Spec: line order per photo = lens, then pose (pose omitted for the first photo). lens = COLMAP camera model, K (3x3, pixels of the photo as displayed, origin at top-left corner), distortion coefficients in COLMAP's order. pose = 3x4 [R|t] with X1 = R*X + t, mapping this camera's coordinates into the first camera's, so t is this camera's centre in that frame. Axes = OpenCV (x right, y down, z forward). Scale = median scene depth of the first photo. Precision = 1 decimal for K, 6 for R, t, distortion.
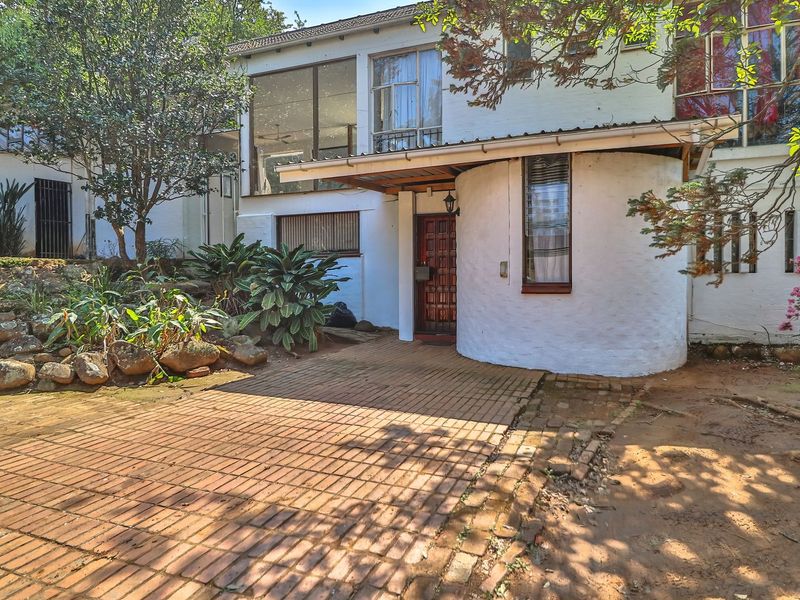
lens RADIAL K [[559.0, 0, 401.7], [0, 559.0, 286.7], [0, 0, 1]] dist [0.014926, -0.029790]
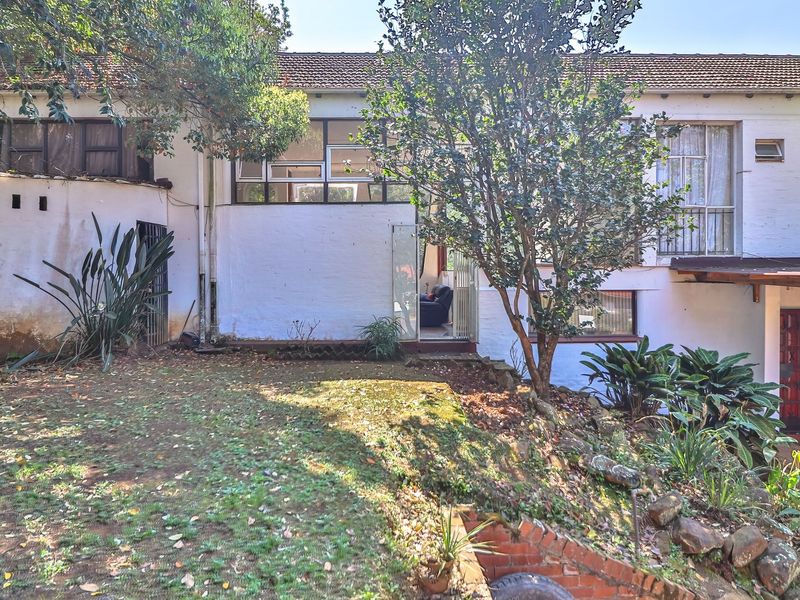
lens RADIAL K [[559.0, 0, 401.7], [0, 559.0, 286.7], [0, 0, 1]] dist [0.014926, -0.029790]
pose [[0.909173, -0.000742, 0.416418, -1.215551], [0.002377, 0.999991, -0.003408, -0.213695], [-0.416412, 0.004089, 0.909167, 0.521976]]
